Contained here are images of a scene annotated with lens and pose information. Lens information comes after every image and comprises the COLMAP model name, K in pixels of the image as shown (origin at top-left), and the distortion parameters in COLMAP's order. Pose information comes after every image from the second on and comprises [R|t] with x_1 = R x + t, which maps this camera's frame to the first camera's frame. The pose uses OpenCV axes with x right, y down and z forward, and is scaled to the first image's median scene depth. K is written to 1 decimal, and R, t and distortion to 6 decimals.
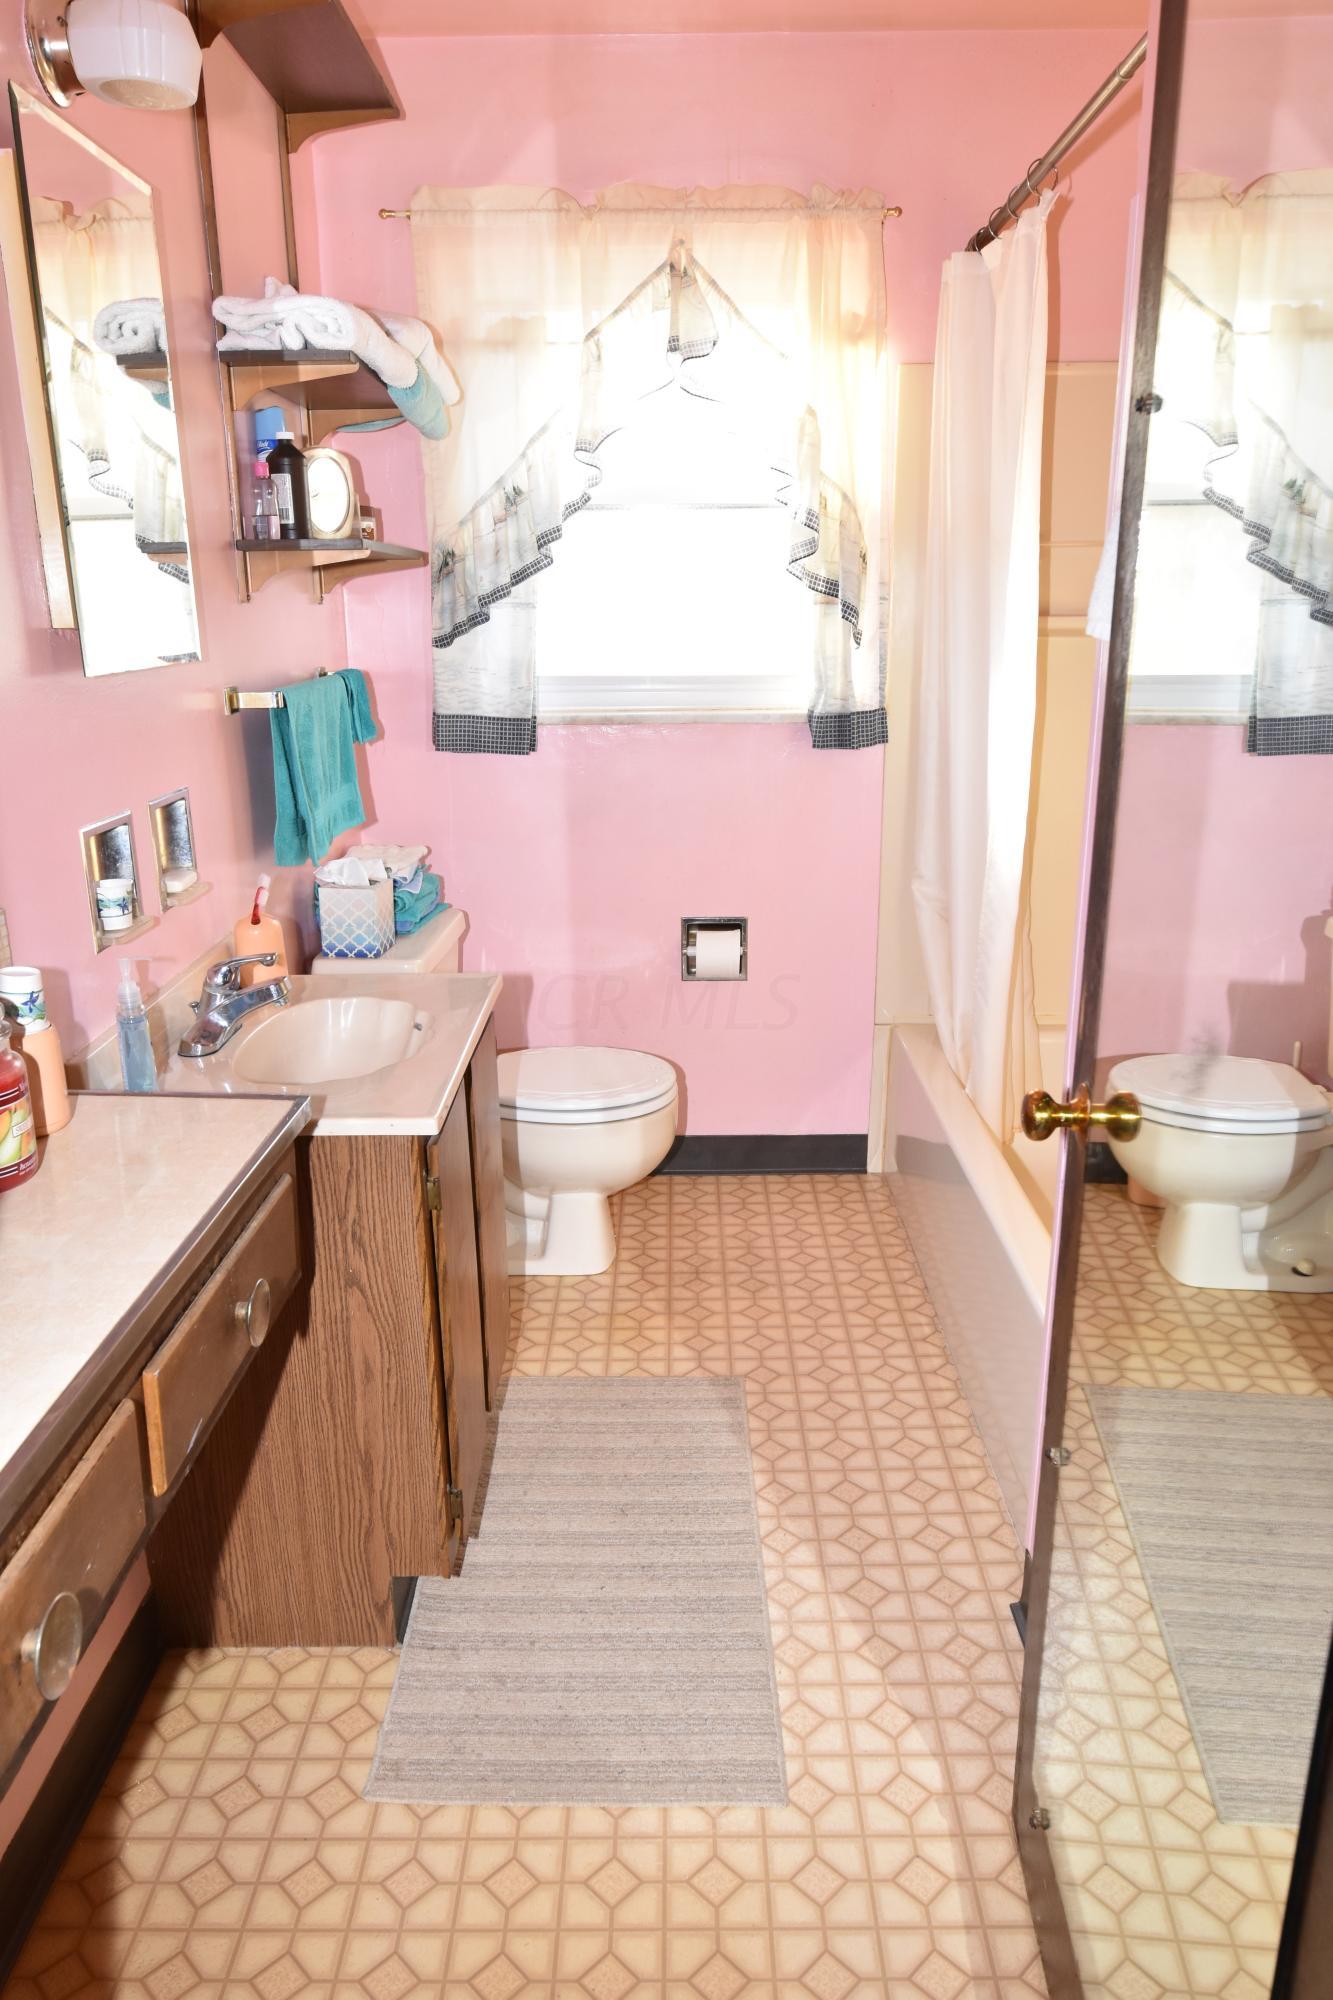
lens RADIAL K [[1323.5, 0, 670.0], [0, 1323.5, 987.4], [0, 0, 1]] dist [-0.002144, -0.008840]
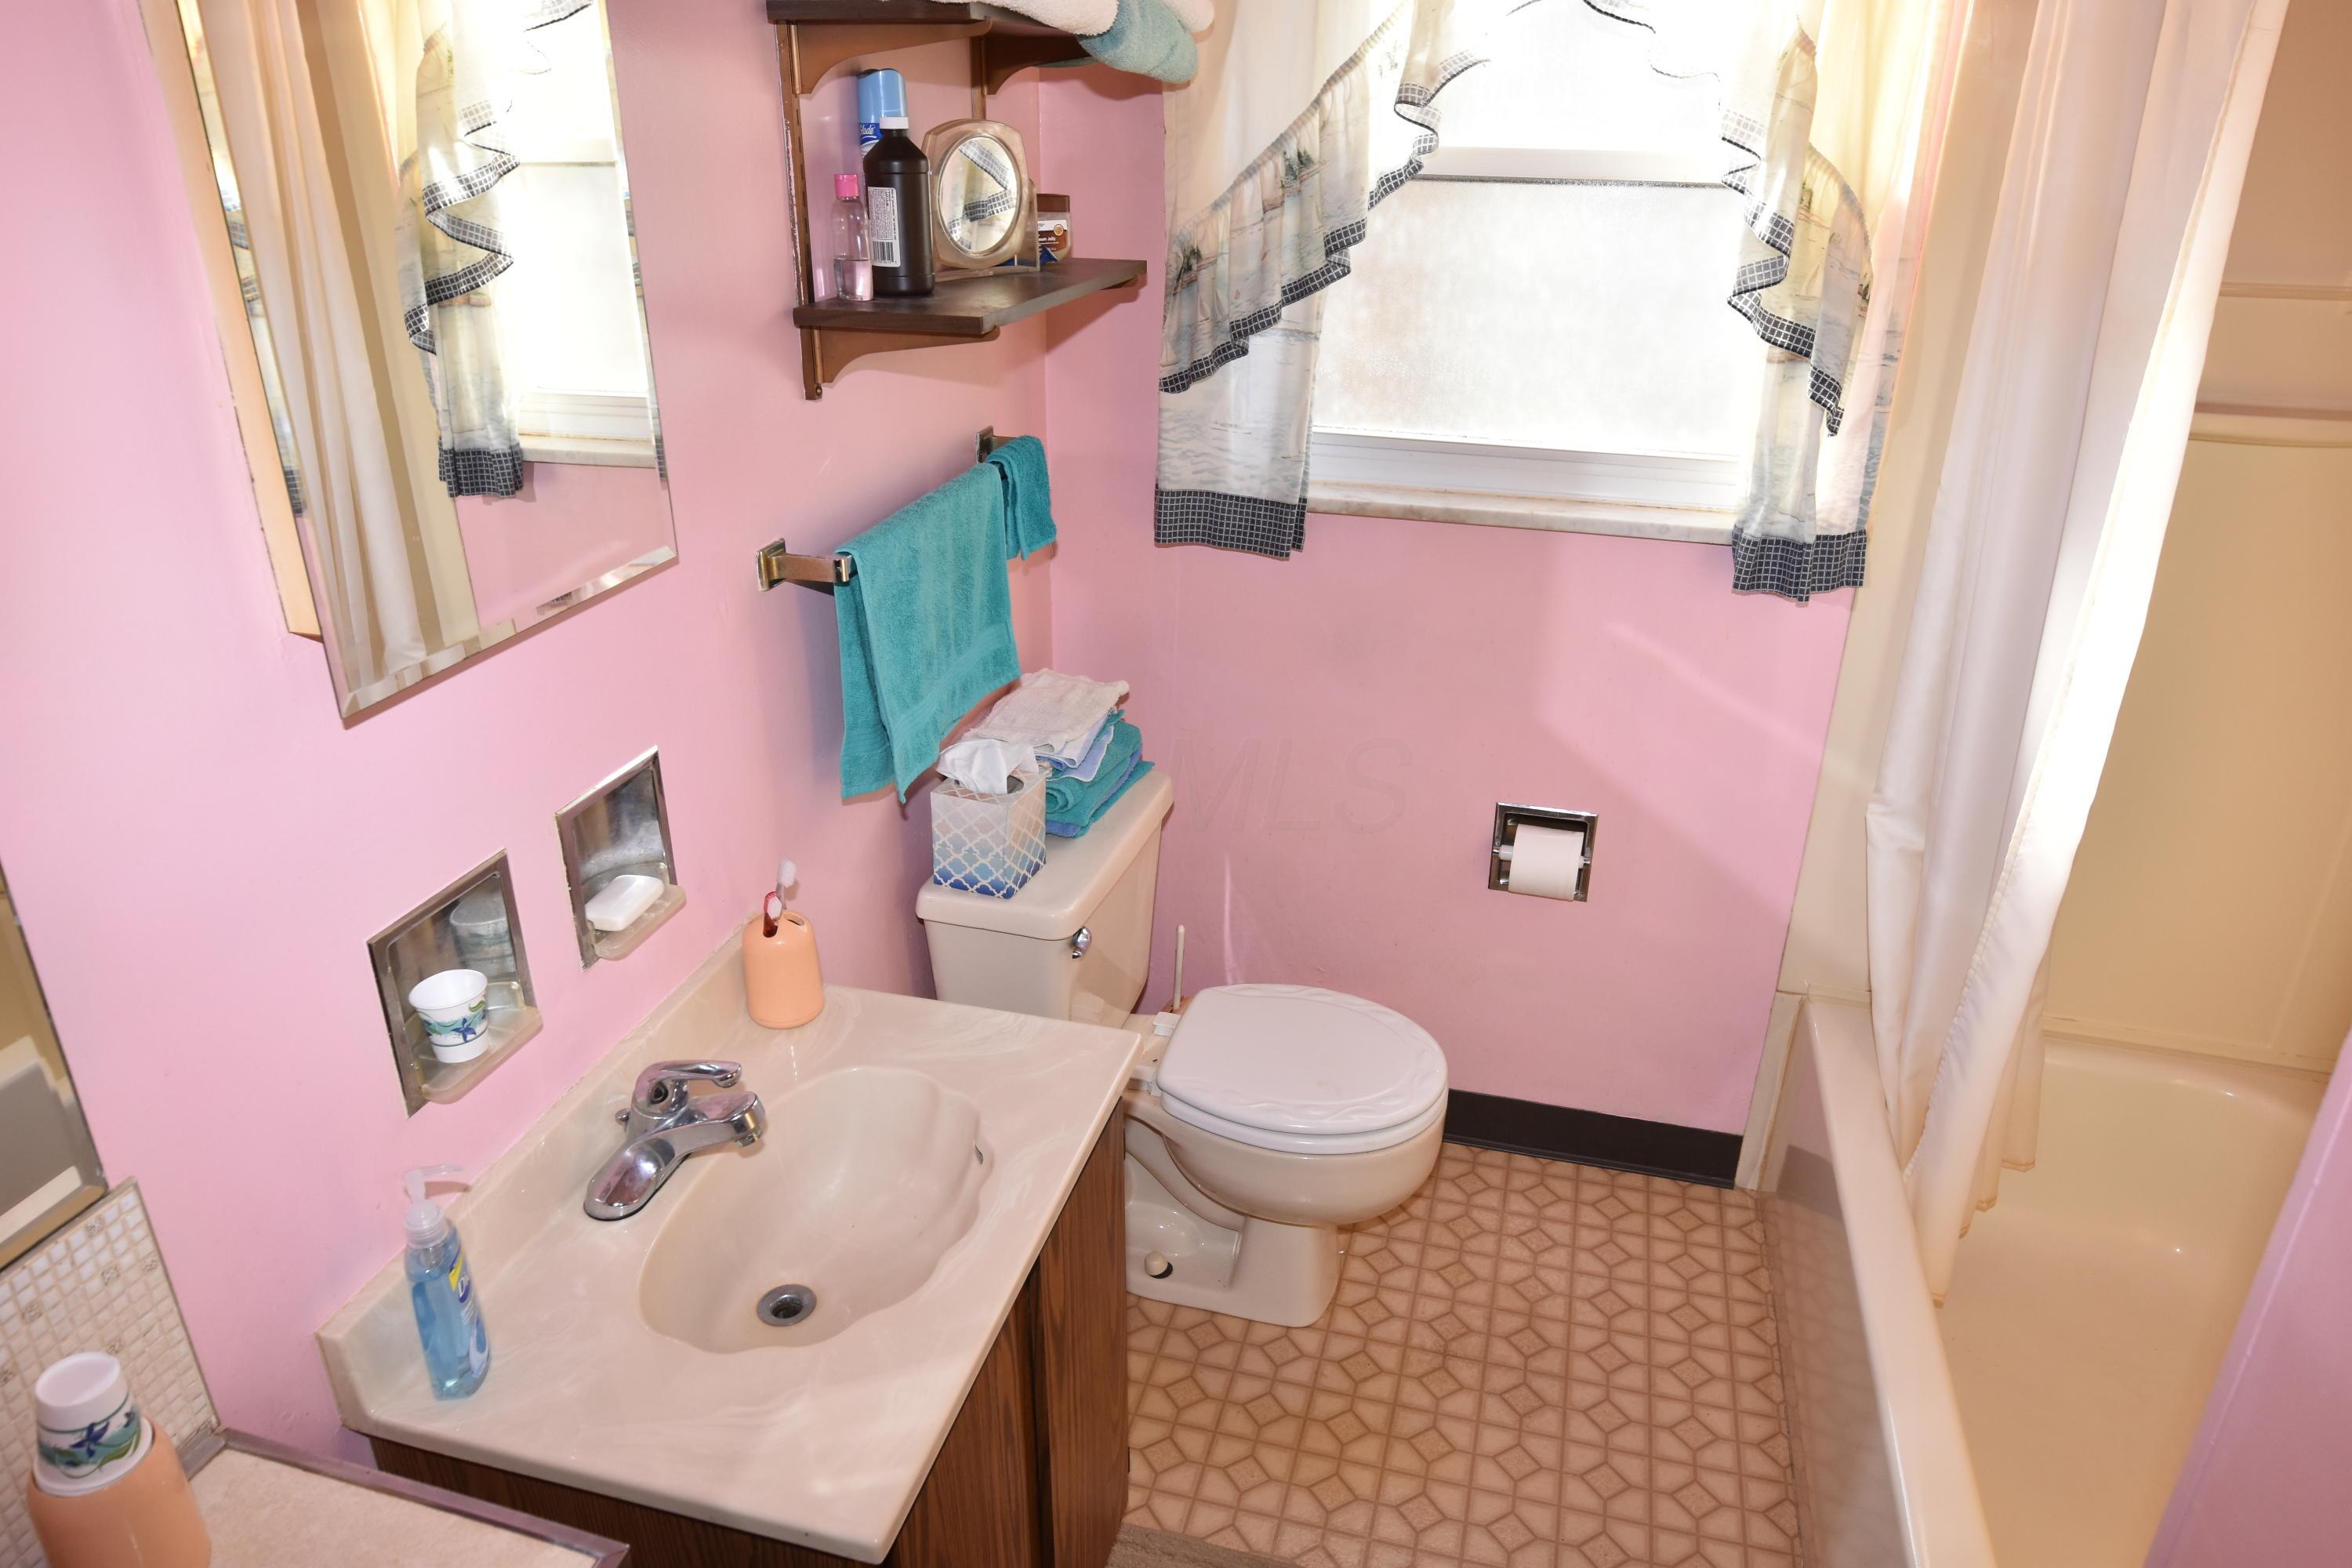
lens RADIAL K [[1556.4, 0, 1176.8], [0, 1556.4, 801.1], [0, 0, 1]] dist [-0.002144, -0.008840]
pose [[0.967891, 0.122225, -0.219653, 0.027546], [-0.092965, 0.985924, 0.138968, -0.164165], [0.233546, -0.114085, 0.965630, 0.219086]]
